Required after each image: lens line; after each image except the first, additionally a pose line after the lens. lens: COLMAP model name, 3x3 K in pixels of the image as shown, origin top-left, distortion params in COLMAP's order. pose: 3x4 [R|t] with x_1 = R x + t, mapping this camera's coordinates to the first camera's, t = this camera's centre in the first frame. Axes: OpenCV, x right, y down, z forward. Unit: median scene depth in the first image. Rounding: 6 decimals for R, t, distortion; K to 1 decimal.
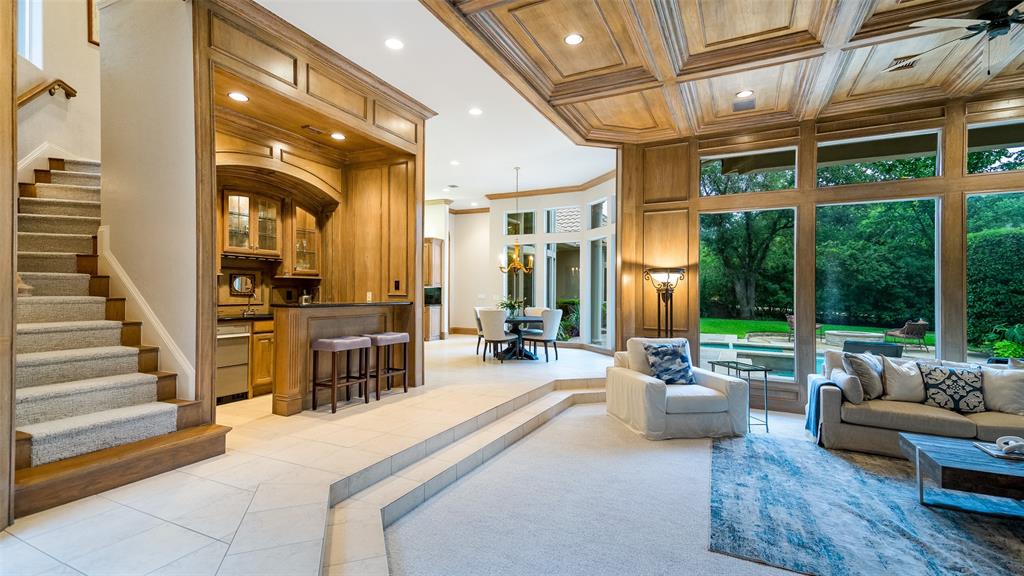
lens RADIAL K [[424.0, 0, 511.3], [0, 424.0, 285.5], [0, 0, 1]] dist [0.012129, -0.000636]
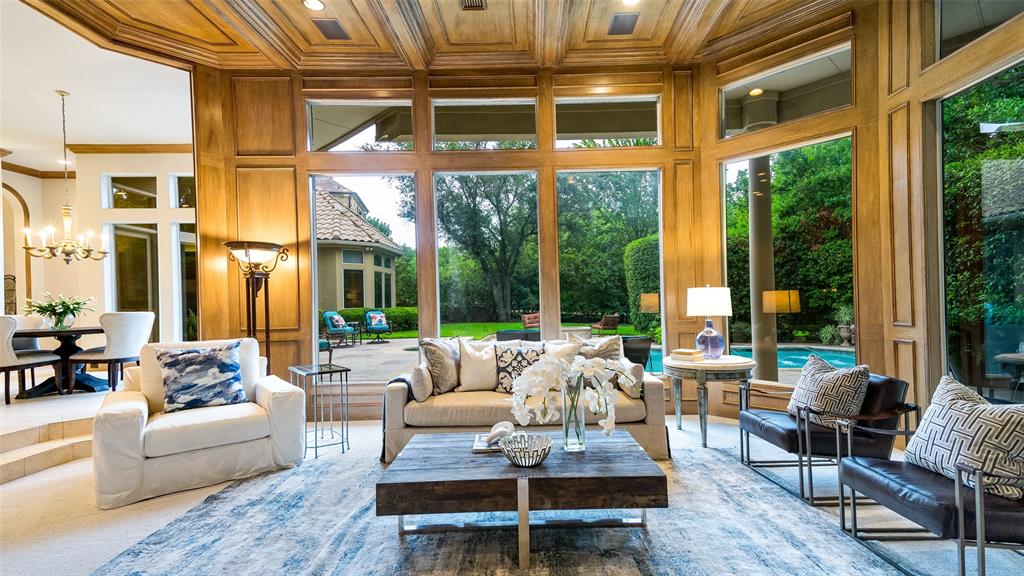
lens RADIAL K [[464.1, 0, 506.2], [0, 464.1, 291.3], [0, 0, 1]] dist [0.014060, -0.000471]
pose [[0.878652, -0.020978, 0.477002, 0.400184], [0.022509, 0.999744, 0.002507, 0.052861], [-0.476932, 0.008534, 0.878899, 0.113396]]
